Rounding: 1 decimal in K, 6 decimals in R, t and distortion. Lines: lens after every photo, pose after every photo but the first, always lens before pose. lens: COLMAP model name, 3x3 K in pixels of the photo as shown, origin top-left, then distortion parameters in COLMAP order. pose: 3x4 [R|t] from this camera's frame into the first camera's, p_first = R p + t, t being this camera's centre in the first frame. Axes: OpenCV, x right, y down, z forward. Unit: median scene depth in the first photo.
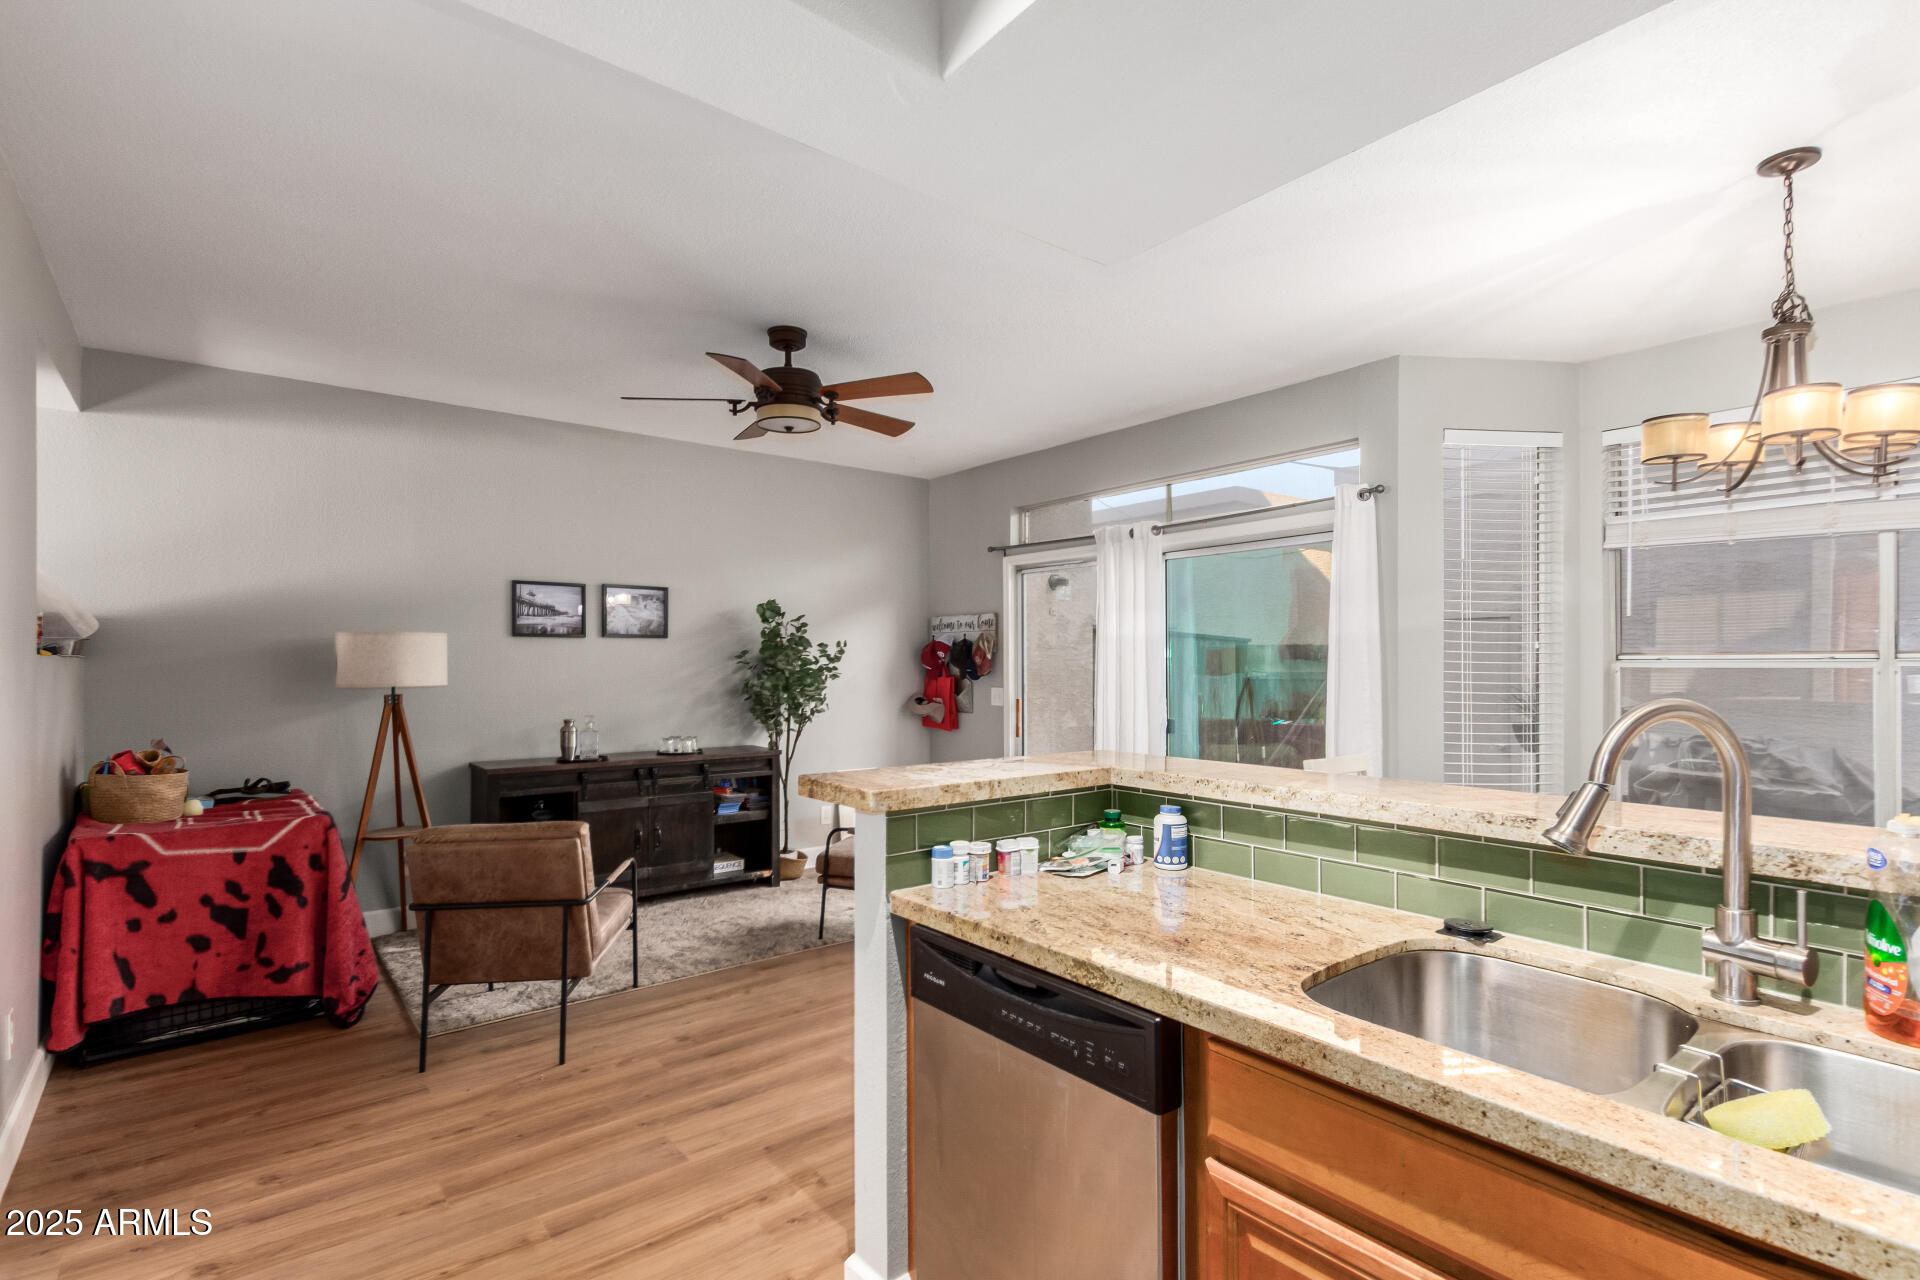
lens RADIAL K [[923.5, 0, 957.1], [0, 923.5, 649.8], [0, 0, 1]] dist [0.011955, -0.001803]
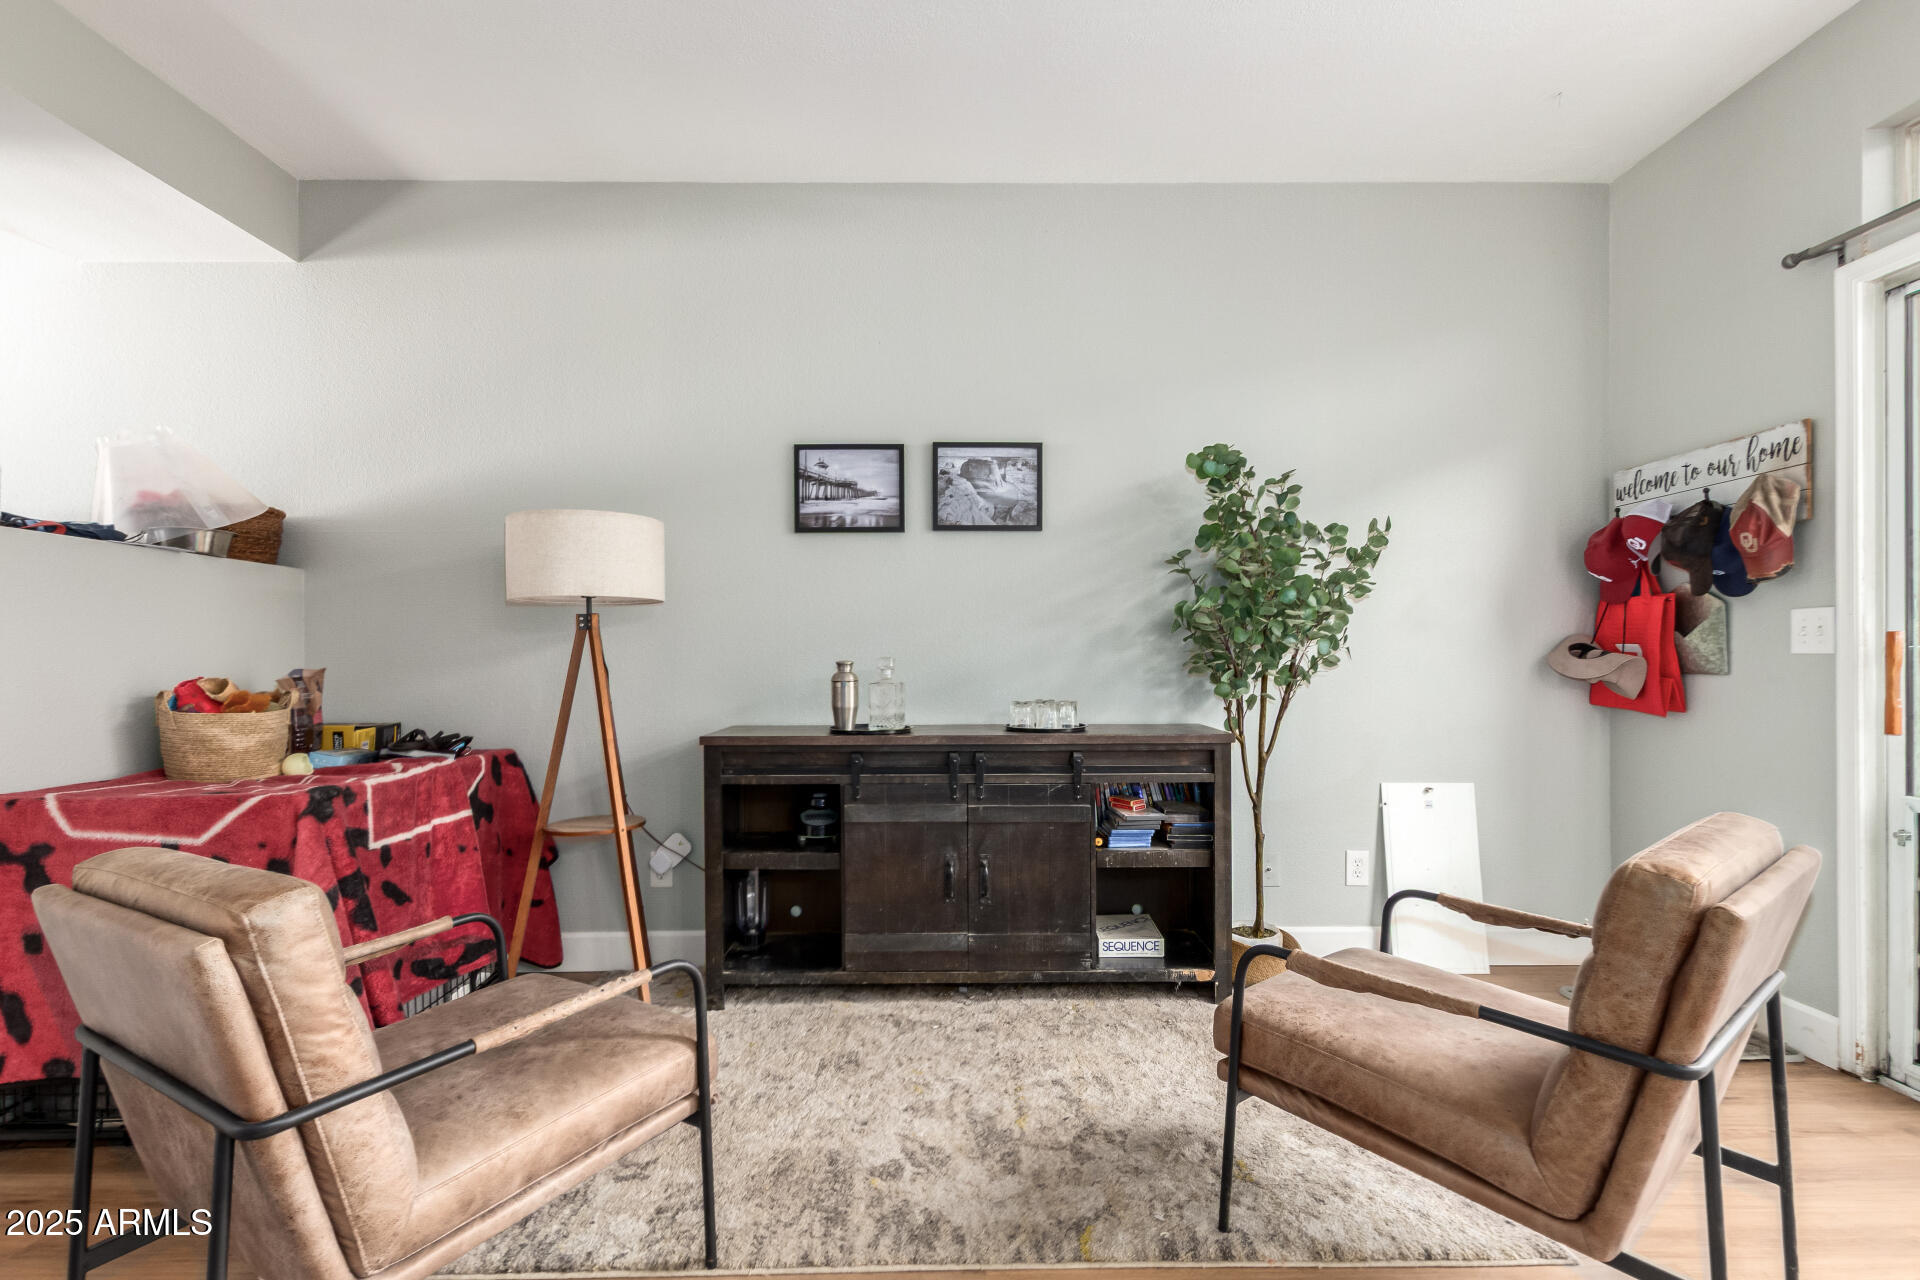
lens RADIAL K [[923.5, 0, 962.0], [0, 923.5, 658.0], [0, 0, 1]] dist [0.011955, -0.001803]
pose [[0.788245, 0.000085, -0.615361, 0.002151], [0.011932, 0.999810, 0.015422, 0.057305], [0.615246, -0.019499, 0.788094, 0.513429]]
